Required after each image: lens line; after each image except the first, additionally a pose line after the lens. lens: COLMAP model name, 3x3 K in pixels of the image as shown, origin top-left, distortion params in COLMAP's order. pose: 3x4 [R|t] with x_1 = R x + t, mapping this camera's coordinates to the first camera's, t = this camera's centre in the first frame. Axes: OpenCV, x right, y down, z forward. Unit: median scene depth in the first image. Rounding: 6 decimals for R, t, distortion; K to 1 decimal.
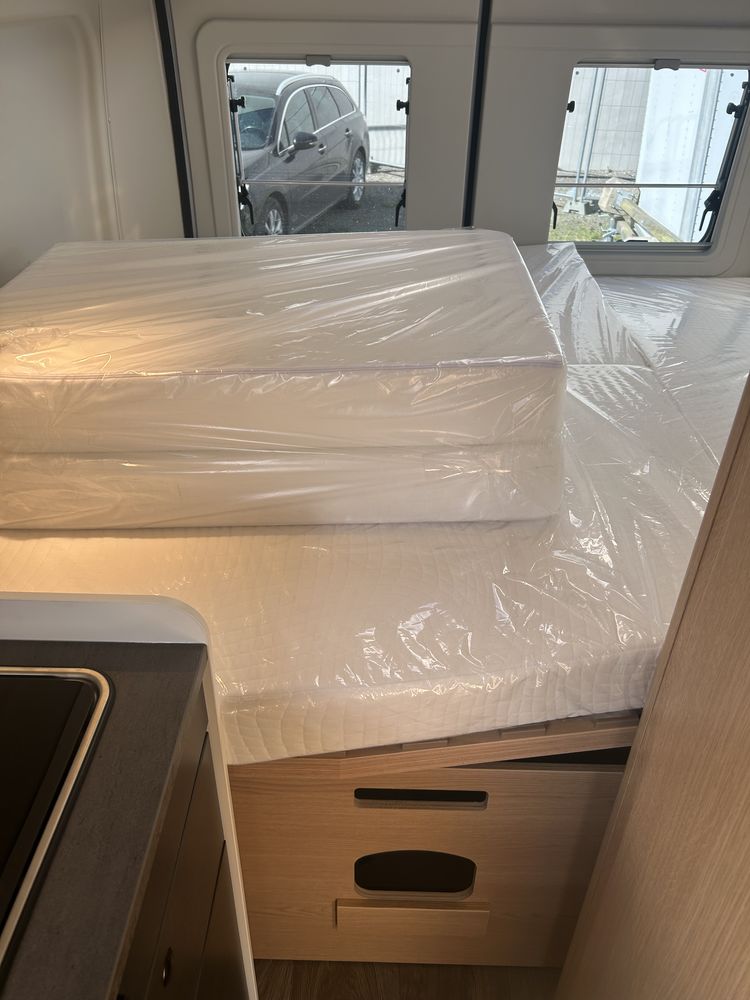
lens RADIAL K [[756.3, 0, 353.6], [0, 756.3, 503.0], [0, 0, 1]] dist [0.043876, -0.038154]
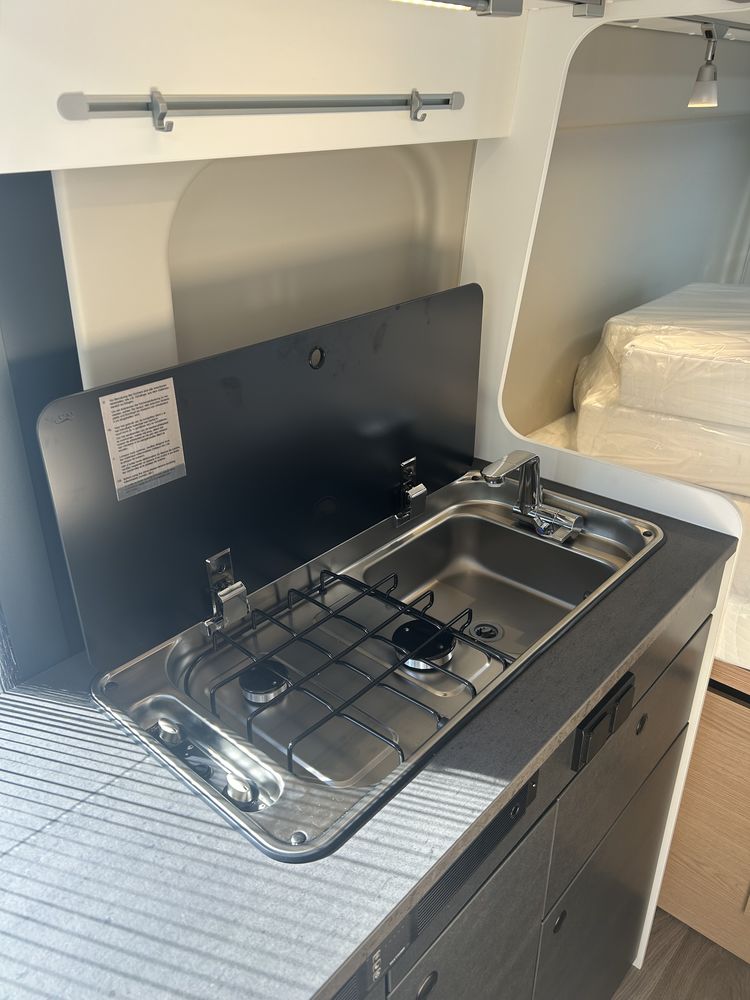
lens RADIAL K [[756.3, 0, 374.7], [0, 756.3, 497.5], [0, 0, 1]] dist [0.043876, -0.038154]
pose [[0.764266, 0.274098, -0.583753, 0.056830], [-0.338319, 0.941031, -0.001081, 0.236852], [0.549033, 0.198321, 0.811930, -0.325772]]
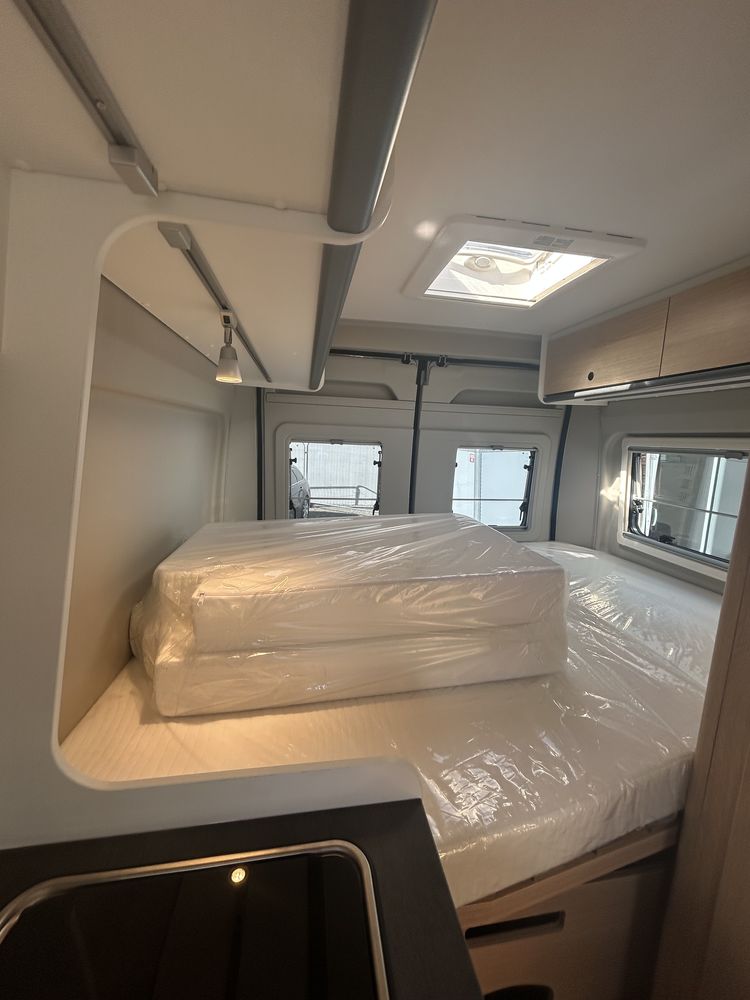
lens RADIAL K [[404.3, 0, 375.5], [0, 404.3, 498.3], [0, 0, 1]] dist [-0.001577, 0.000321]
pose [[0.980980, -0.000596, 0.194107, -0.273153], [0.082499, 0.906461, -0.414152, 0.009001], [-0.175703, 0.422289, 0.889270, 0.171657]]
